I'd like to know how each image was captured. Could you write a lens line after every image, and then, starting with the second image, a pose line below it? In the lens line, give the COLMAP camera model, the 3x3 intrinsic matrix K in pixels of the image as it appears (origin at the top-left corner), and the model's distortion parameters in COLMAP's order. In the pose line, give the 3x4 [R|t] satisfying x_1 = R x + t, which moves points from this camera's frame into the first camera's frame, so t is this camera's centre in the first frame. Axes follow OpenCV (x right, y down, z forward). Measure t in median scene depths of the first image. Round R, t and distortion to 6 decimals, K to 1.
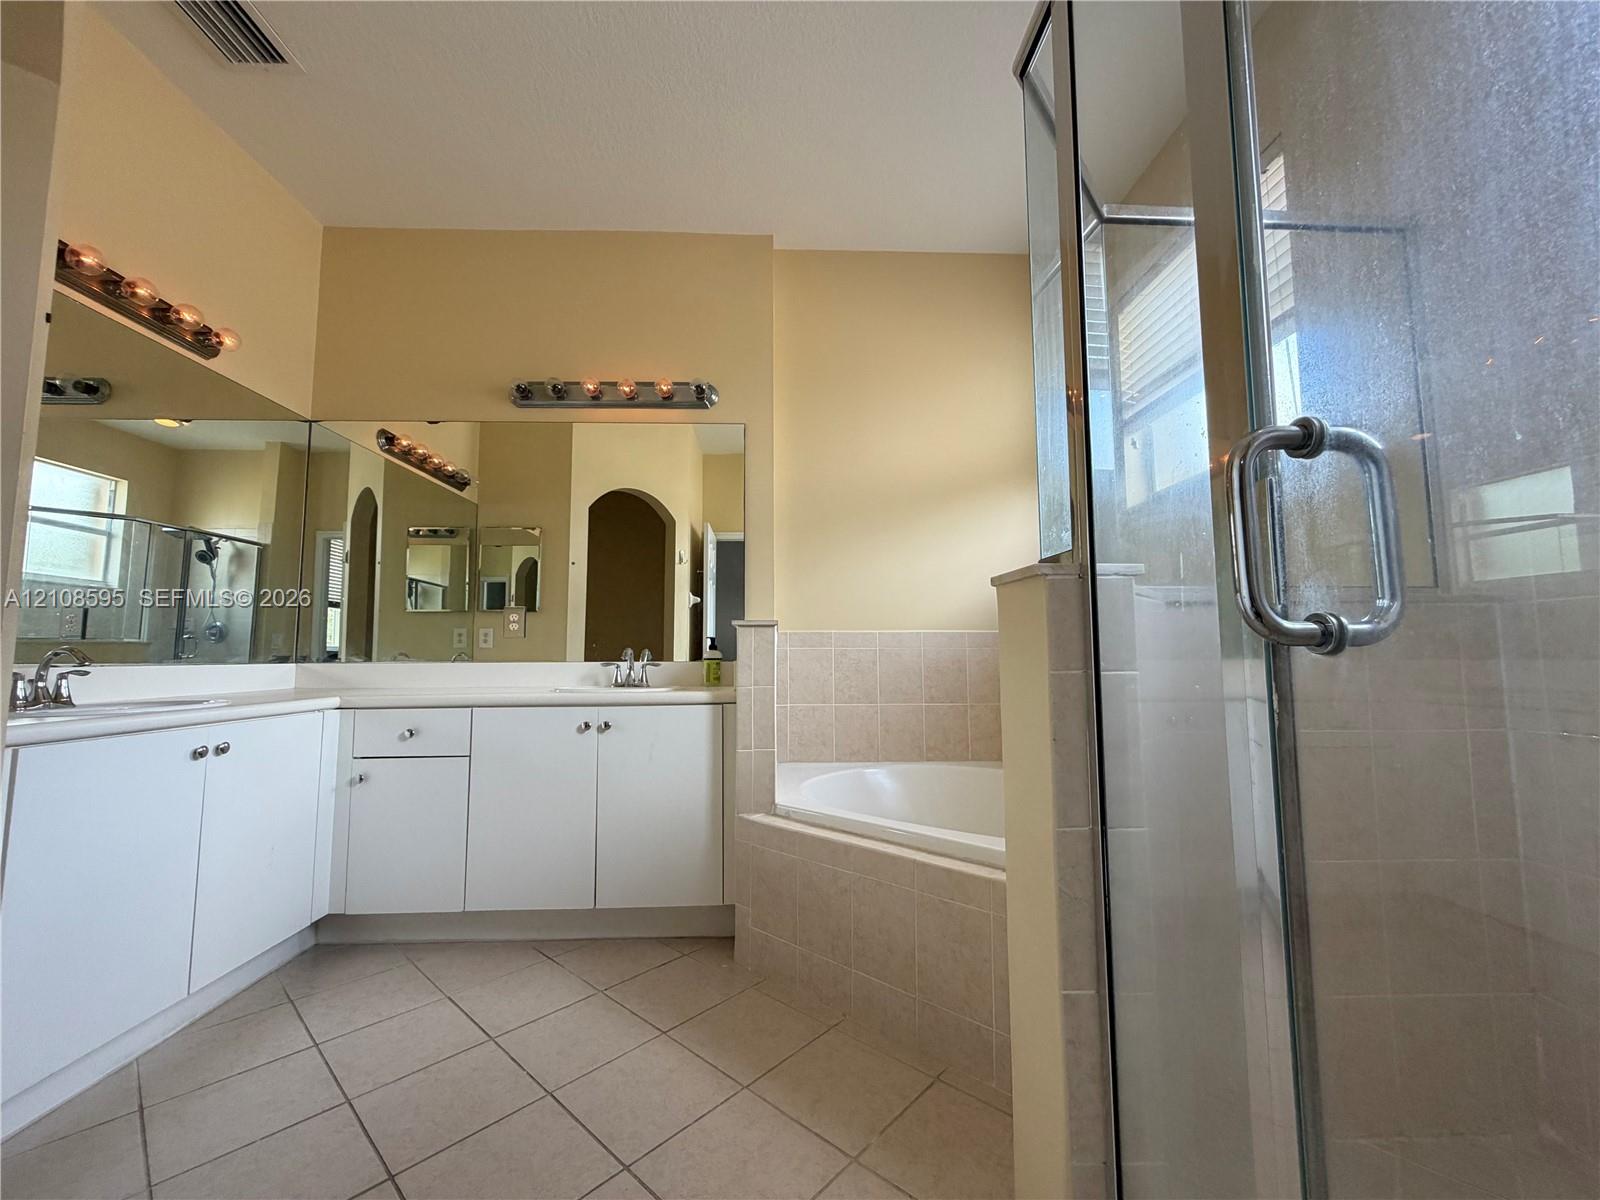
lens RADIAL K [[637.3, 0, 803.6], [0, 637.3, 603.1], [0, 0, 1]] dist [-0.002298, 0.000191]
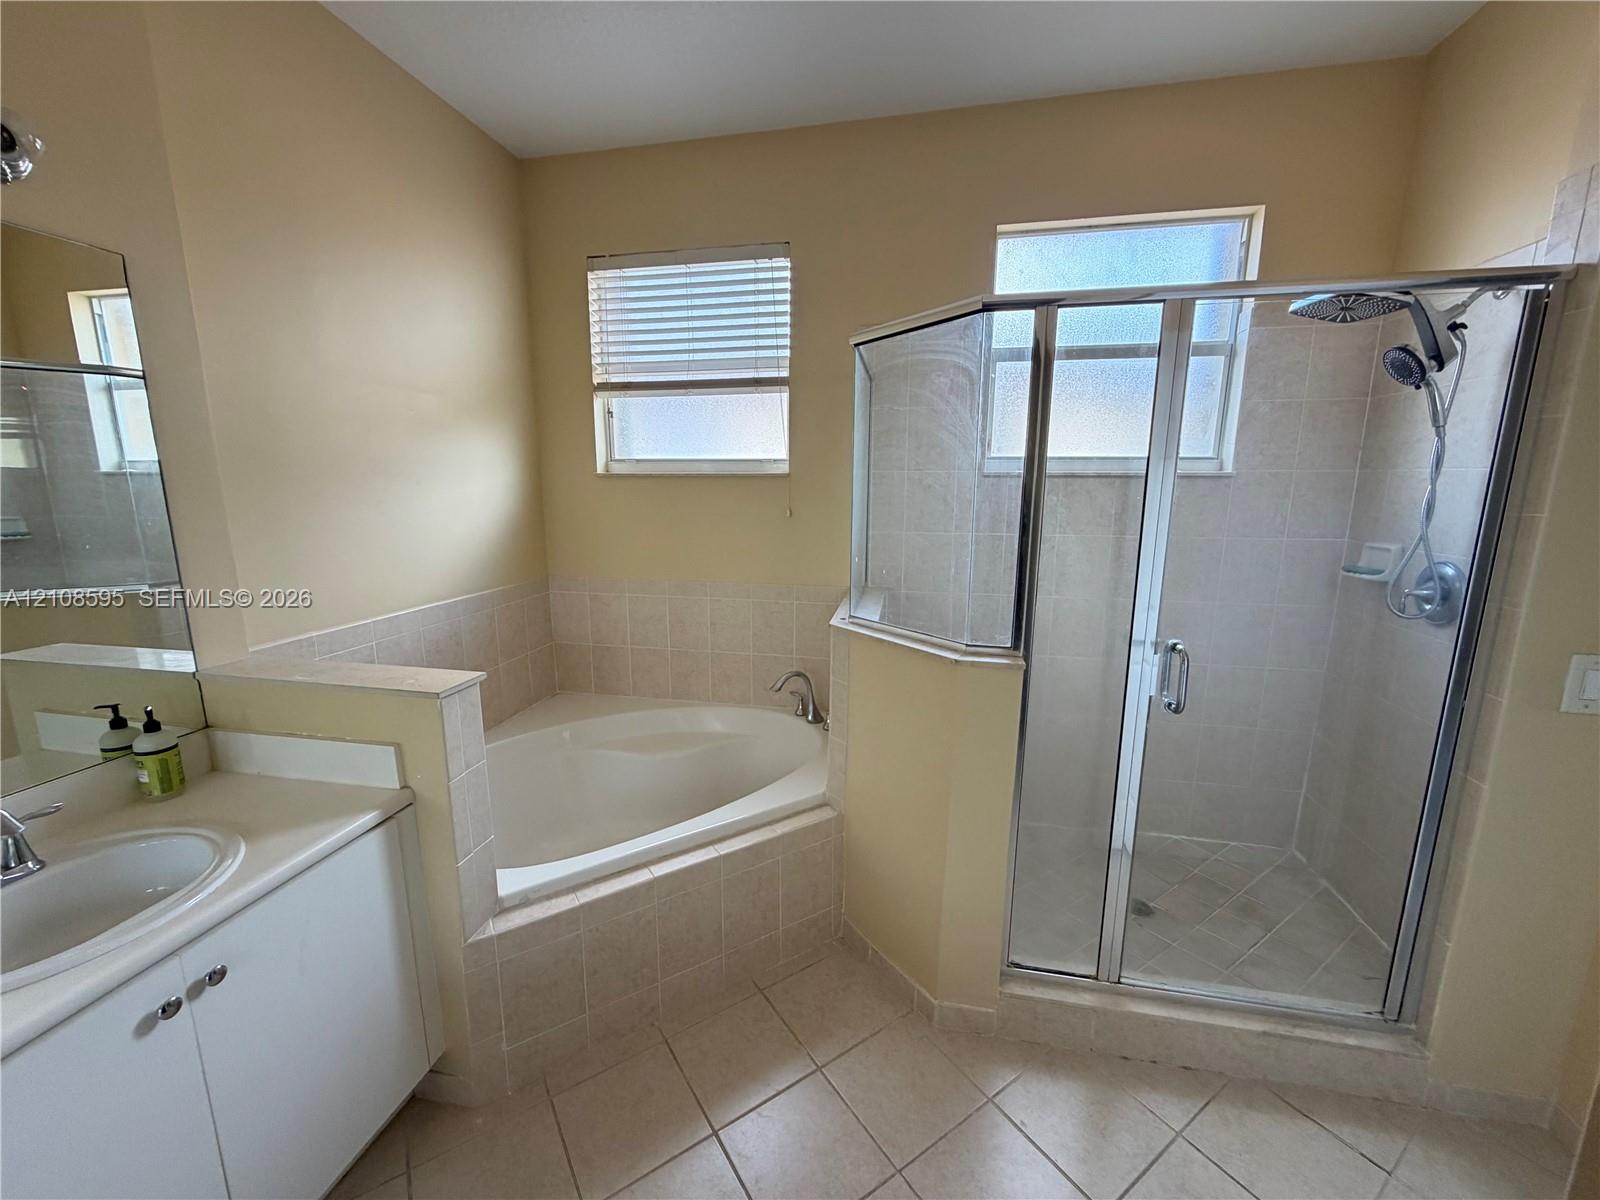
lens RADIAL K [[637.3, 0, 800.6], [0, 637.3, 598.7], [0, 0, 1]] dist [-0.002298, 0.000191]
pose [[0.250625, -0.167817, 0.953428, -0.634191], [-0.081070, 0.977763, 0.193411, -0.224598], [-0.964684, -0.125768, 0.231447, 0.512454]]
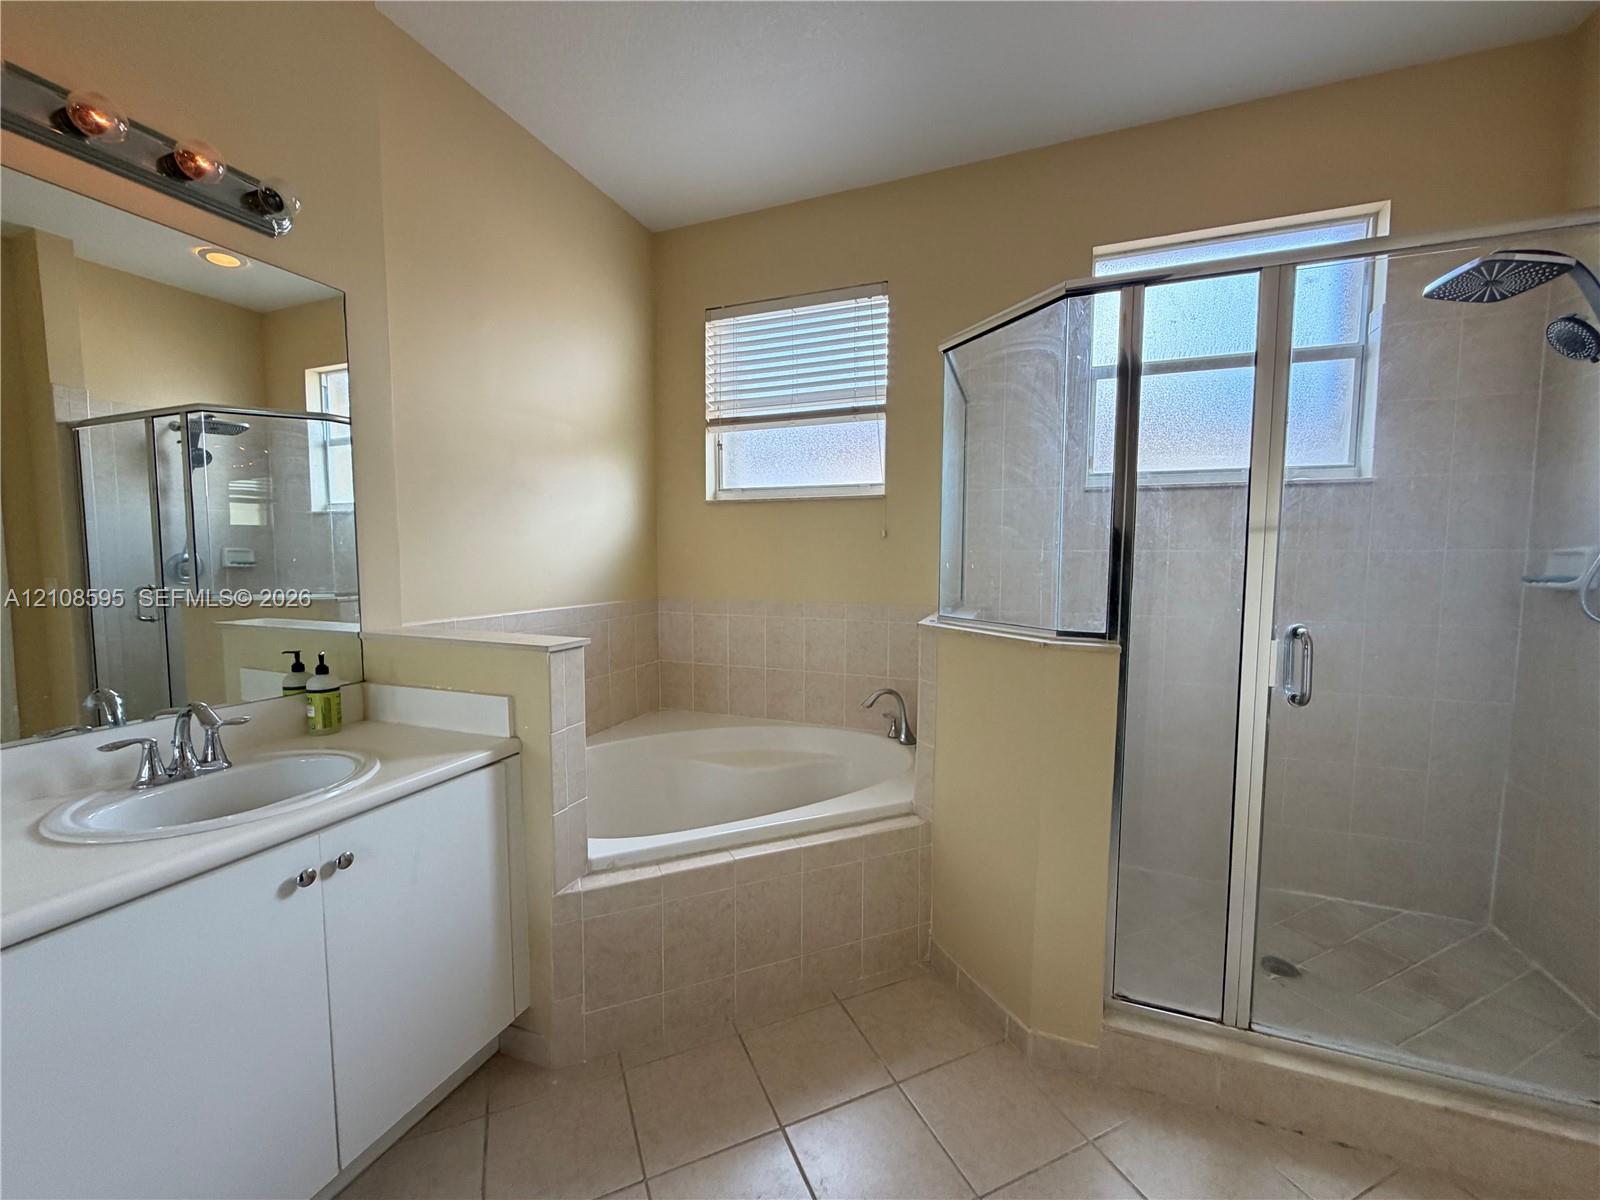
lens RADIAL K [[637.3, 0, 799.1], [0, 637.3, 594.7], [0, 0, 1]] dist [-0.002298, 0.000191]
pose [[0.412966, -0.055590, 0.909048, -0.657220], [-0.077219, 0.992404, 0.095767, -0.121453], [-0.907467, -0.109744, 0.405537, 0.464124]]
